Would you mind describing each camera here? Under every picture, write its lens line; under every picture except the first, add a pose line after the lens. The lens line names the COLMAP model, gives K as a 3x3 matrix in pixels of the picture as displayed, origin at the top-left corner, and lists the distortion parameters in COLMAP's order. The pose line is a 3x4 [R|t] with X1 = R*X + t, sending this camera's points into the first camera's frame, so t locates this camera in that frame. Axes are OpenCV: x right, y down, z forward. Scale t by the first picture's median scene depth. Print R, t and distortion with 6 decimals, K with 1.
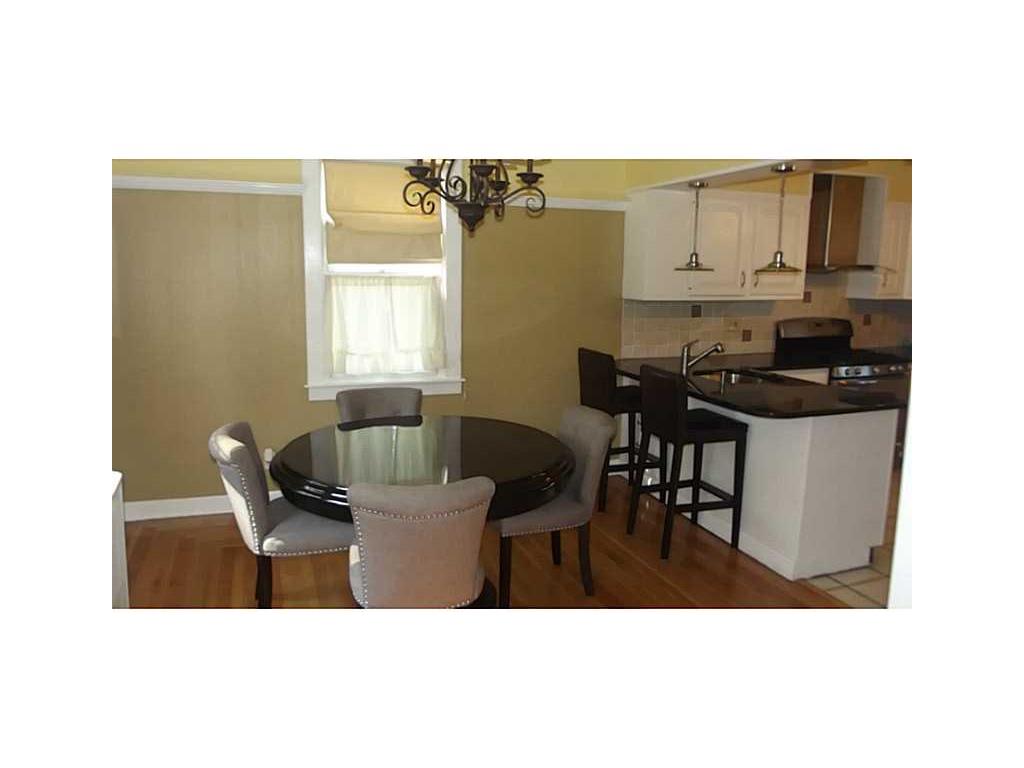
lens RADIAL K [[679.6, 0, 503.8], [0, 679.6, 379.5], [0, 0, 1]] dist [-0.005120, 0.006229]
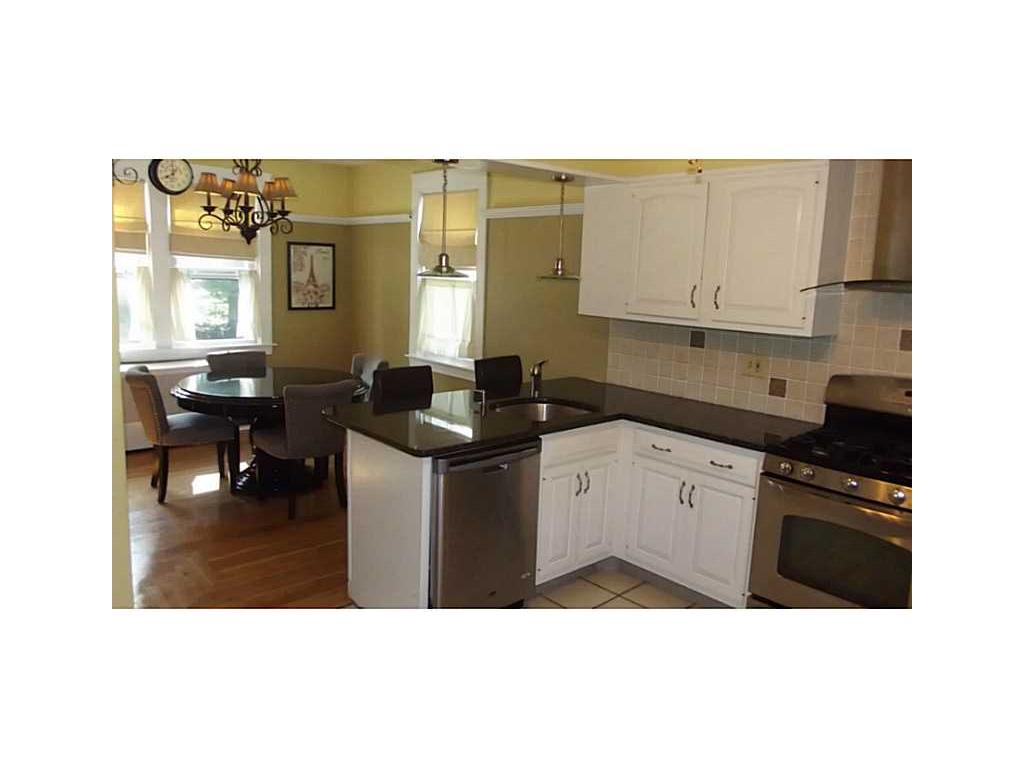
lens RADIAL K [[679.6, 0, 509.0], [0, 679.6, 387.6], [0, 0, 1]] dist [-0.005120, 0.006229]
pose [[0.370441, 0.161734, -0.914667, 1.066657], [-0.184530, 0.977911, 0.098182, -0.100155], [0.910342, 0.132413, 0.392103, 0.626106]]
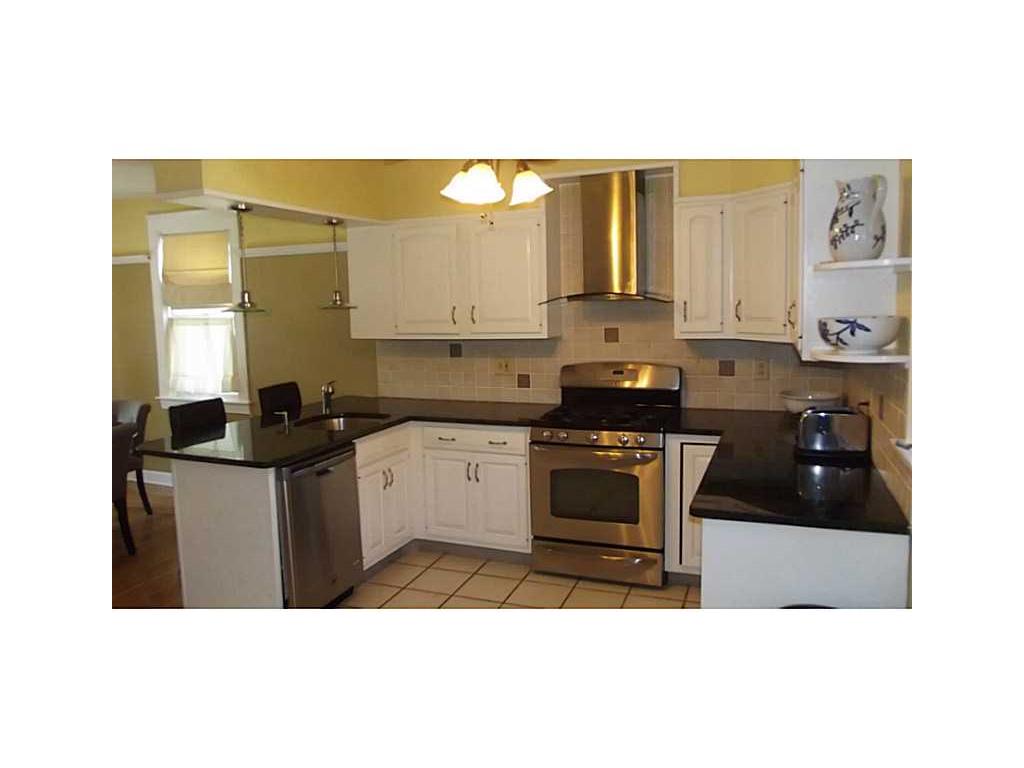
lens RADIAL K [[679.6, 0, 502.3], [0, 679.6, 381.6], [0, 0, 1]] dist [-0.005120, 0.006229]
pose [[0.728285, 0.052608, -0.683252, 1.135189], [-0.082966, 0.996484, -0.011709, -0.063464], [0.680233, 0.065214, 0.730089, 0.449213]]
